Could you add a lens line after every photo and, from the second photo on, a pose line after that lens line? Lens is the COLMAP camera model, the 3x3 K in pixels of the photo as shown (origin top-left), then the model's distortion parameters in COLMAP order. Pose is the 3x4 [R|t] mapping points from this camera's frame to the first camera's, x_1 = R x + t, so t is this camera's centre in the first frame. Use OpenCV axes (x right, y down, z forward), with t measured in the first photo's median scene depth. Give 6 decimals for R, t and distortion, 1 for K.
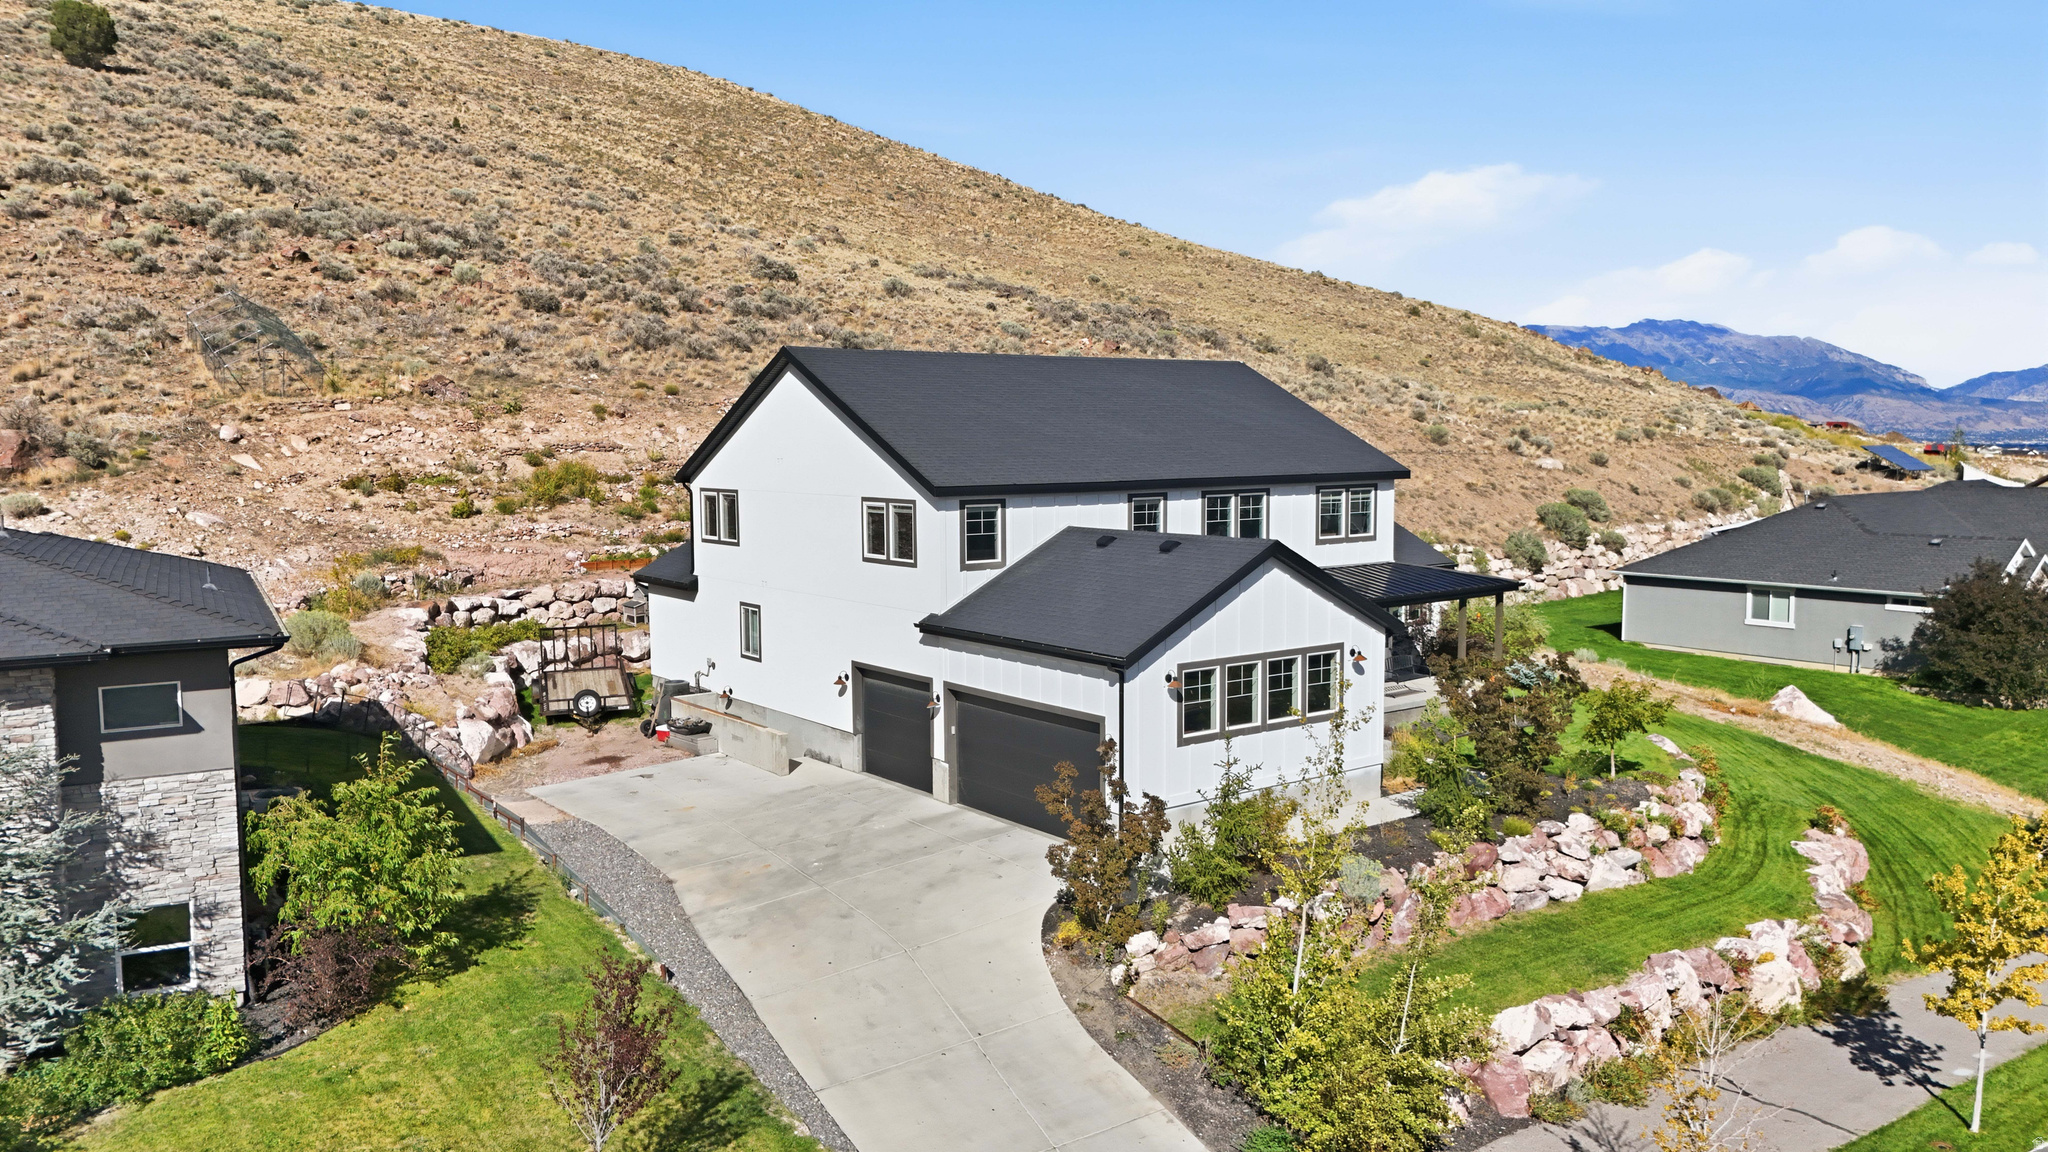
lens RADIAL K [[1509.3, 0, 1030.2], [0, 1509.3, 574.9], [0, 0, 1]] dist [0.086082, -0.088372]
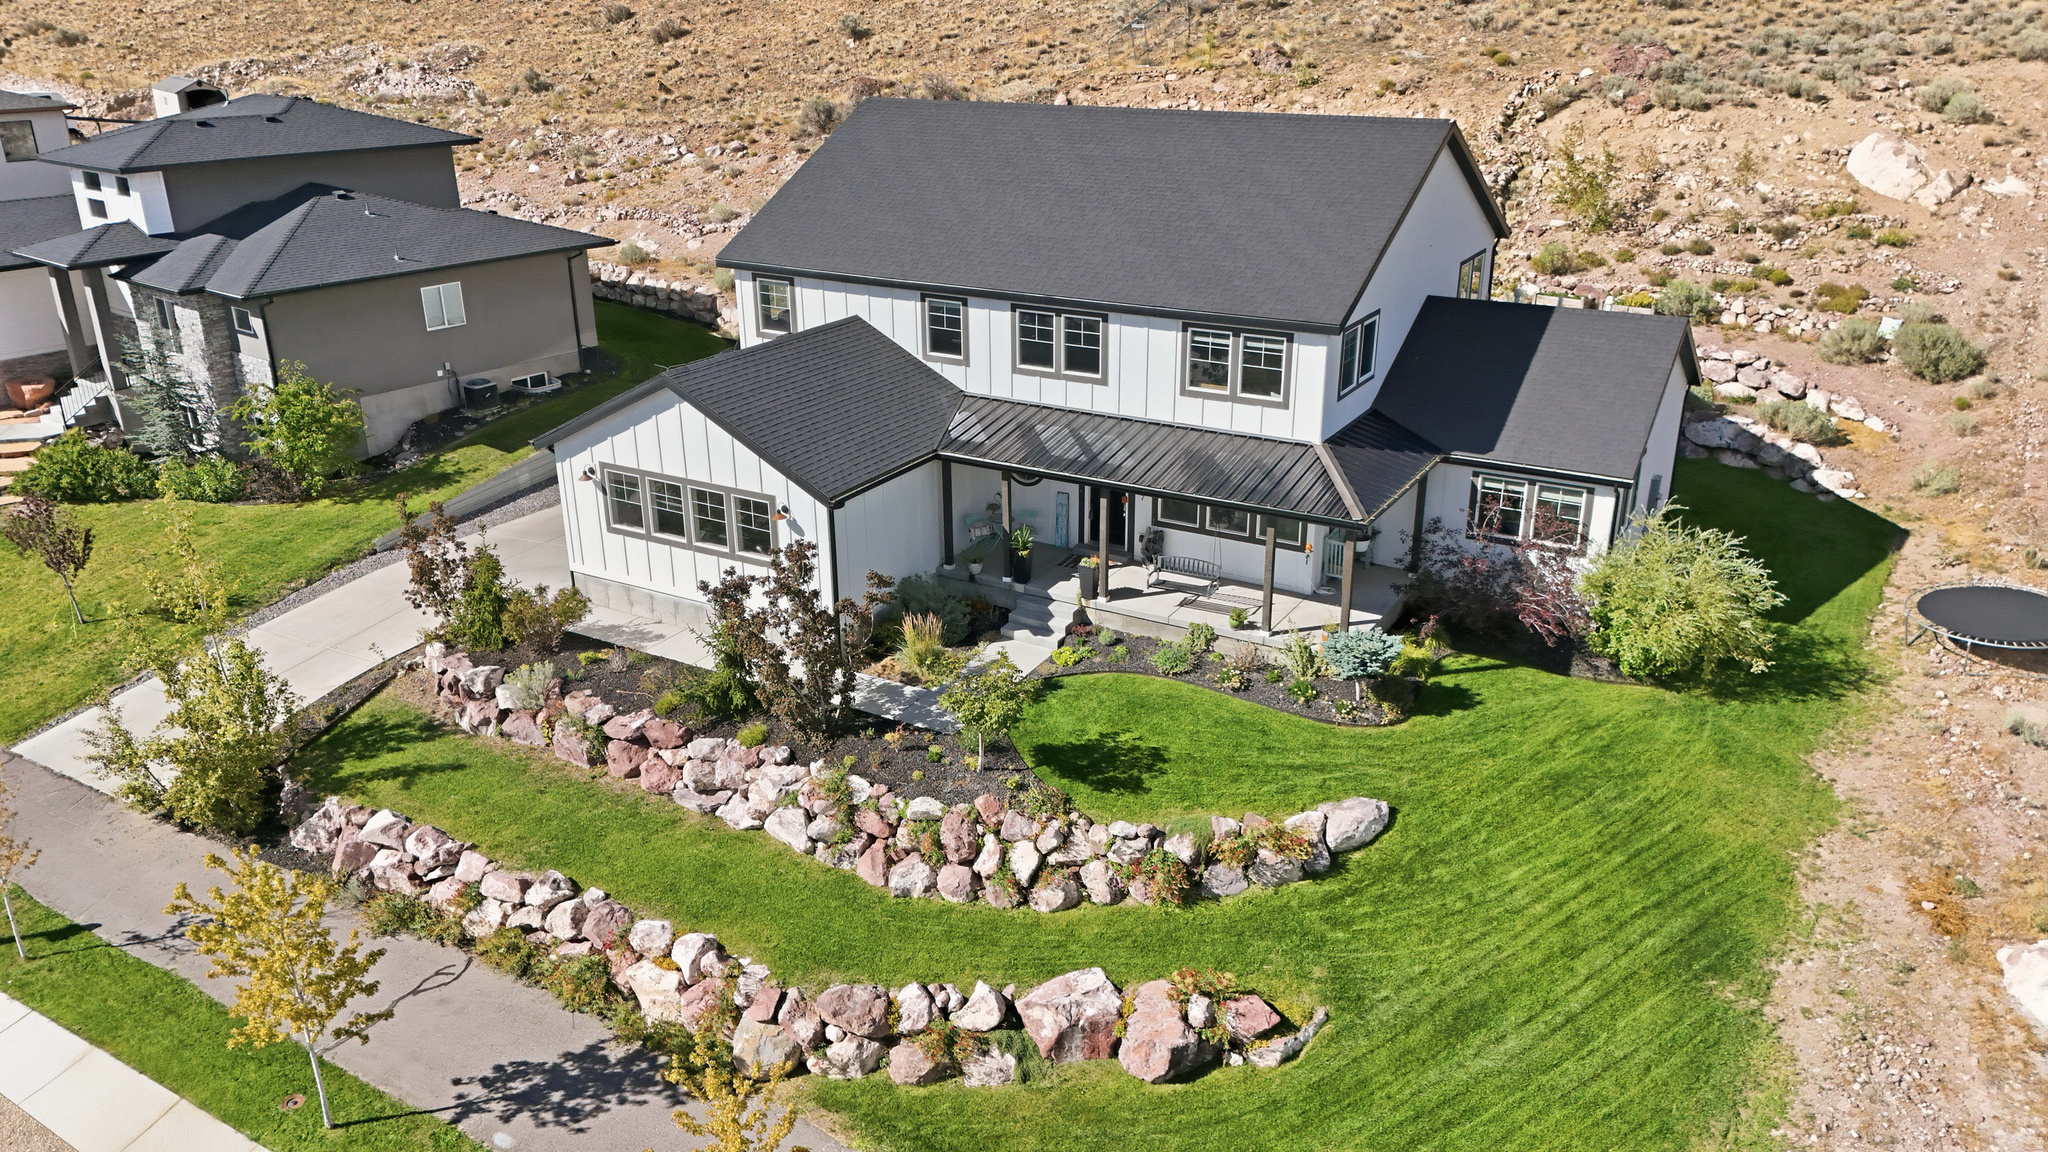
lens RADIAL K [[1509.3, 0, 1030.2], [0, 1509.3, 574.9], [0, 0, 1]] dist [0.086082, -0.088372]
pose [[0.385149, 0.341314, -0.857418, 1.045942], [-0.083304, 0.938159, 0.336034, -0.230105], [0.919087, -0.057997, 0.389763, 0.732472]]
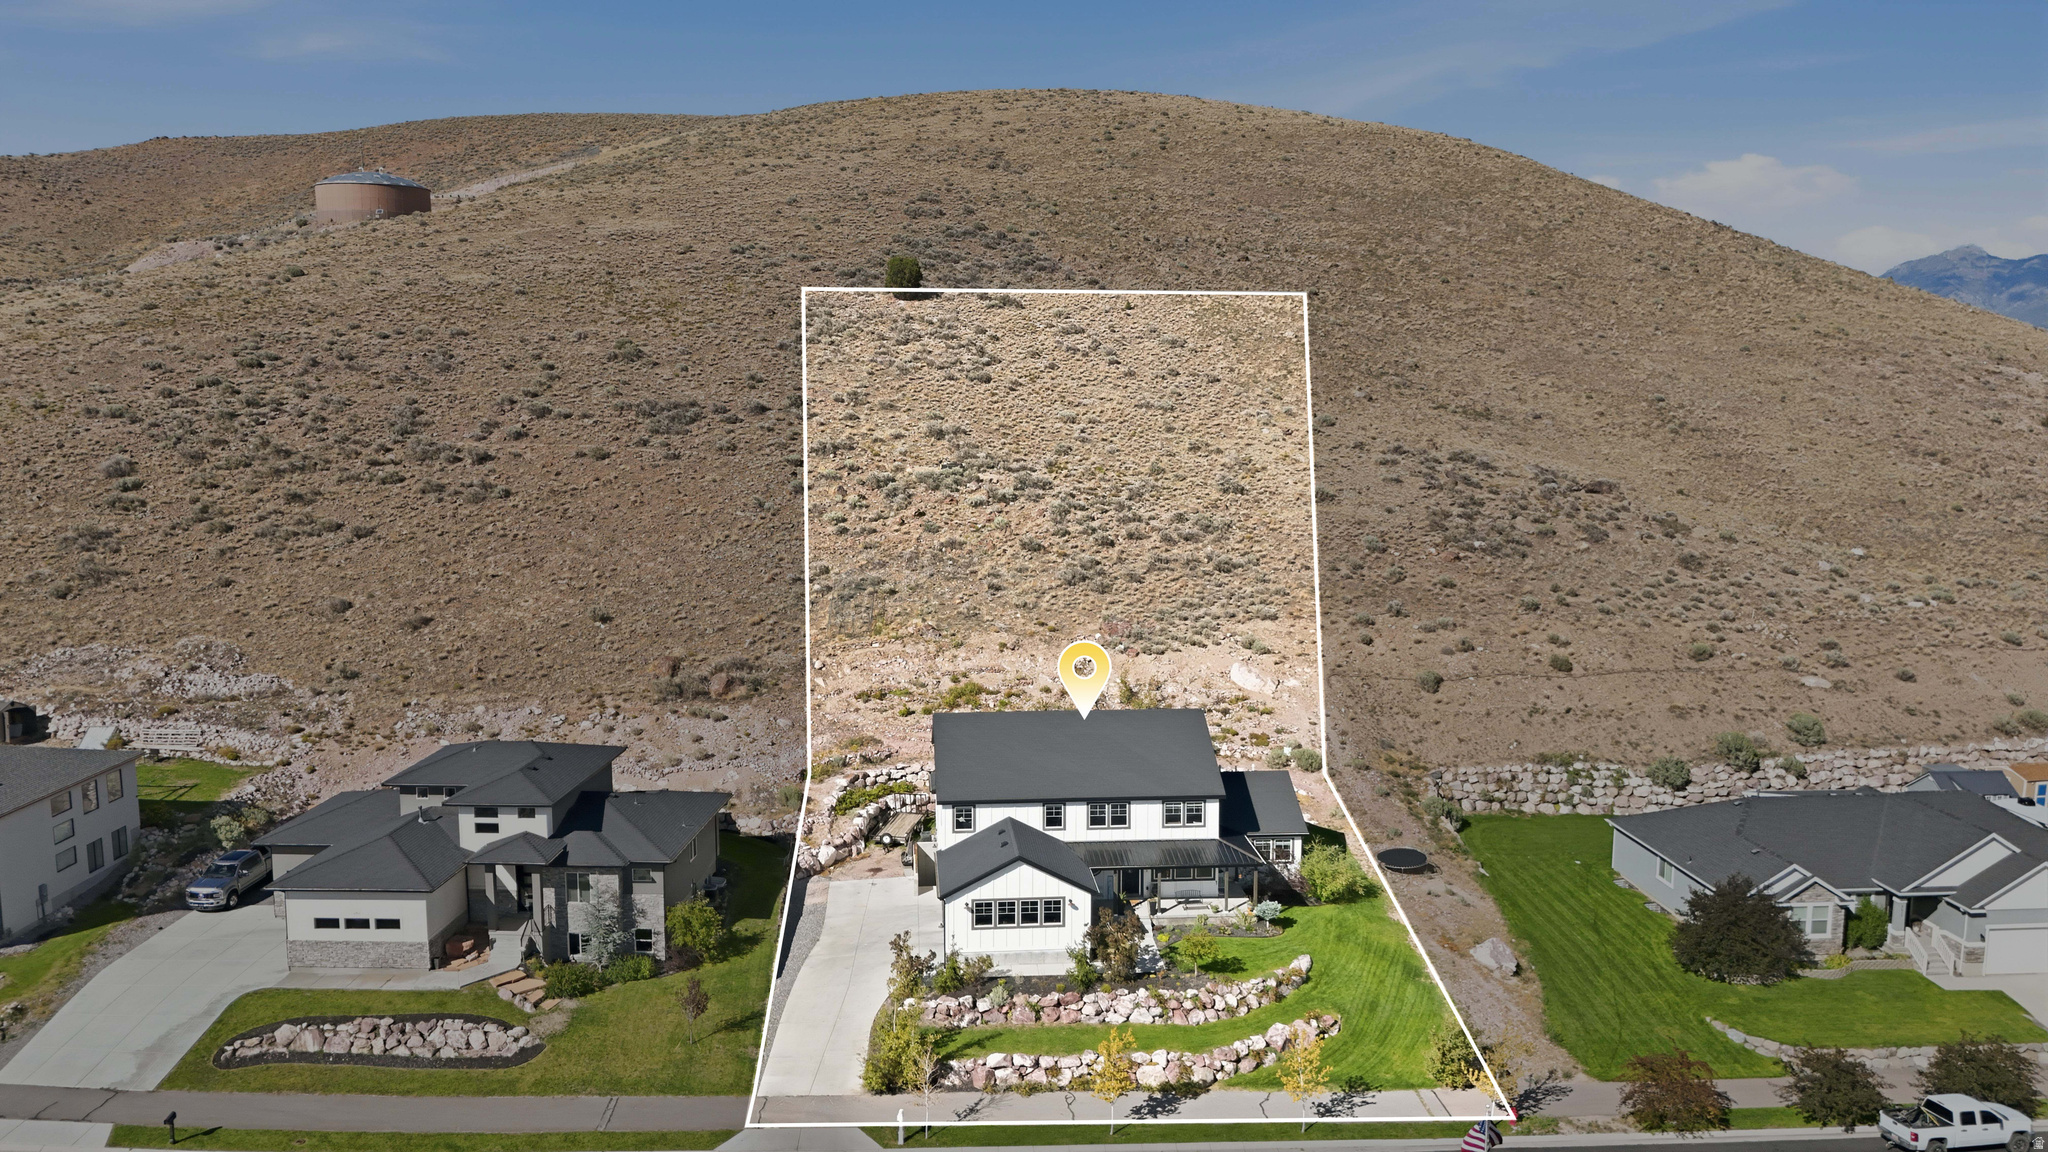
lens RADIAL K [[1509.3, 0, 1030.2], [0, 1509.3, 574.9], [0, 0, 1]] dist [0.086082, -0.088372]
pose [[0.845509, 0.082525, -0.527545, 1.310181], [-0.057187, 0.996297, 0.064198, -0.580904], [0.530890, -0.024111, 0.847098, -0.993501]]
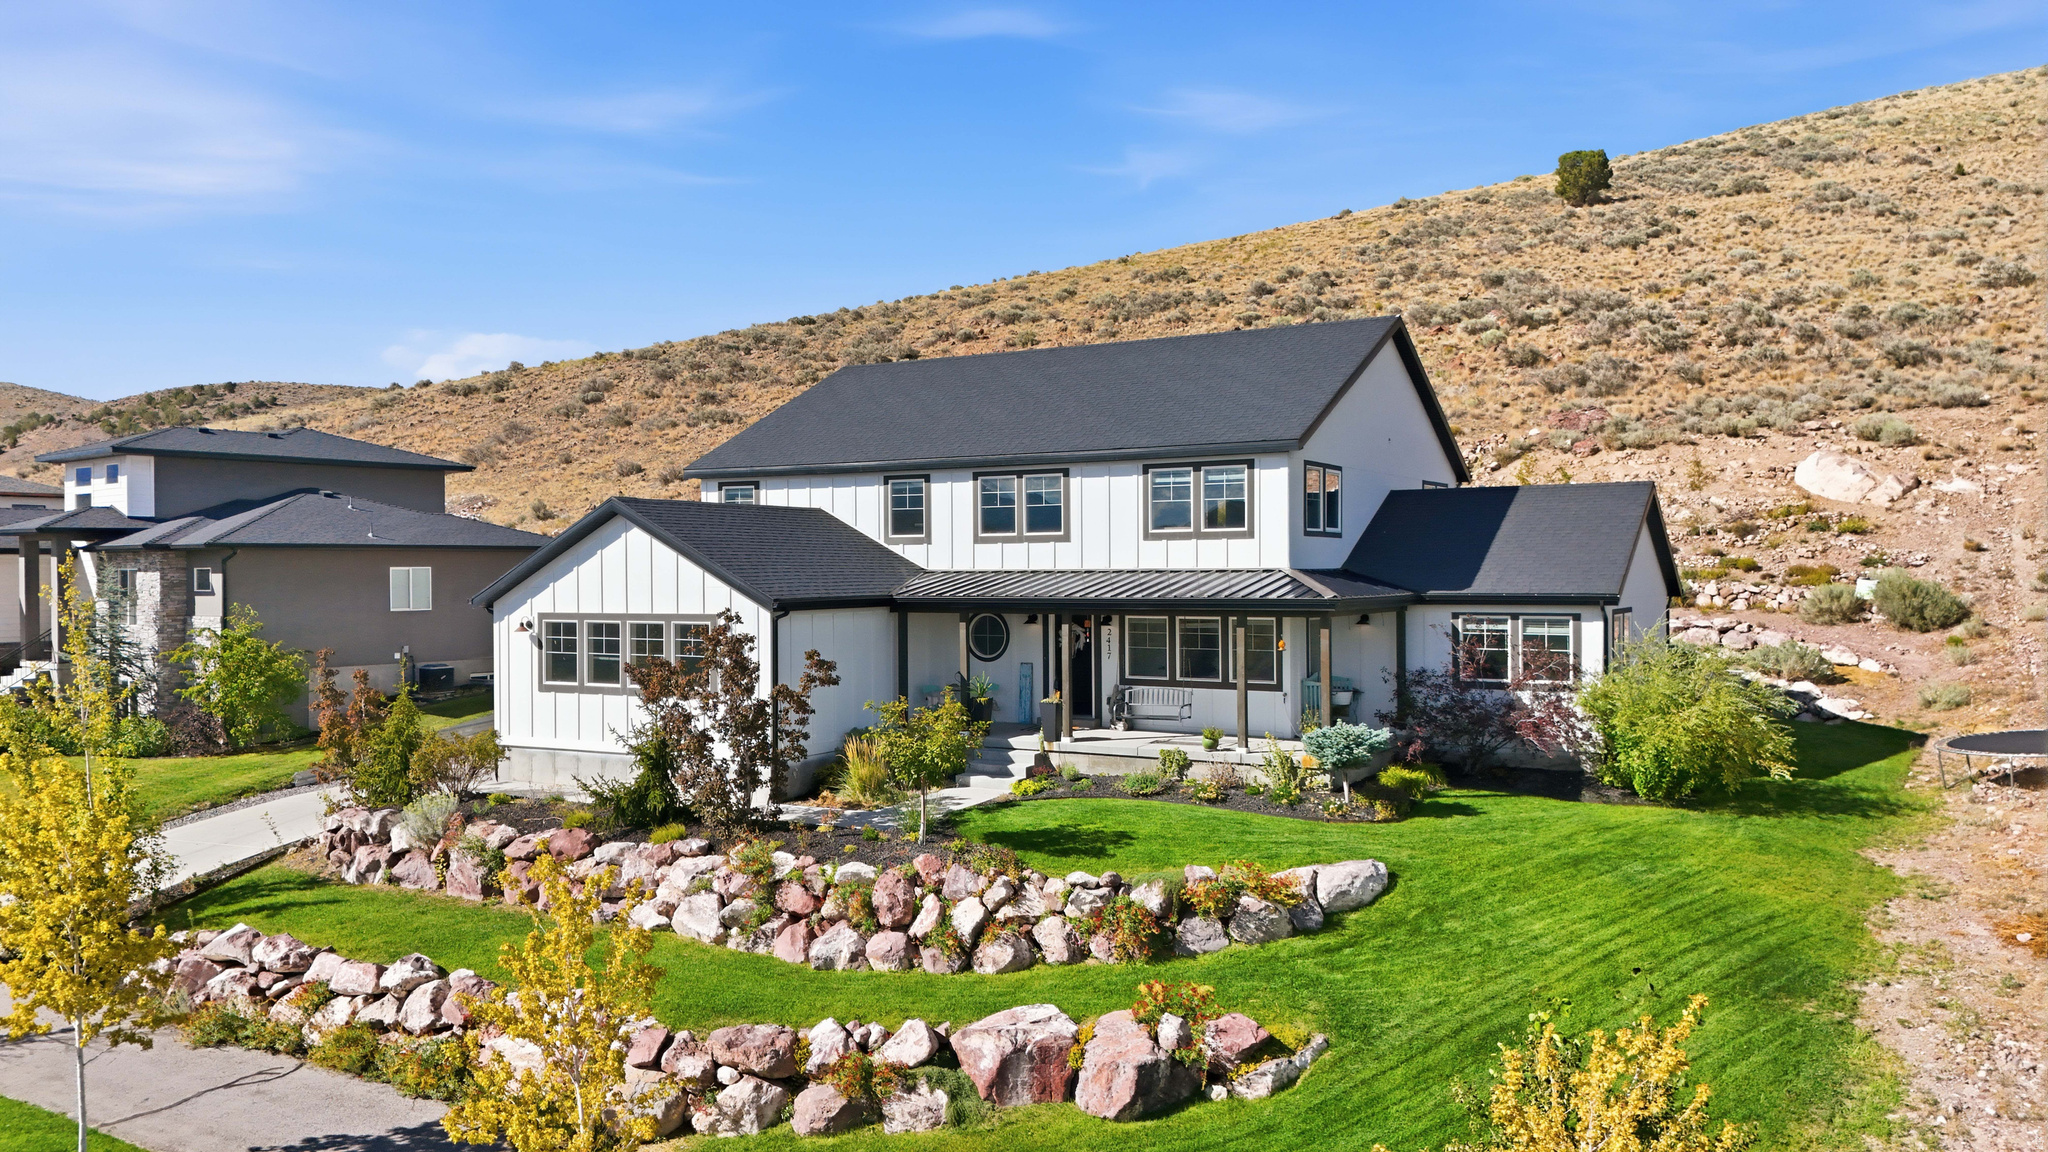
lens RADIAL K [[1509.3, 0, 1030.2], [0, 1509.3, 574.9], [0, 0, 1]] dist [0.086082, -0.088372]
pose [[0.387662, 0.006994, -0.921775, 1.054589], [-0.082123, 0.996257, -0.026979, 0.028276], [0.918136, 0.086158, 0.386785, 0.776441]]
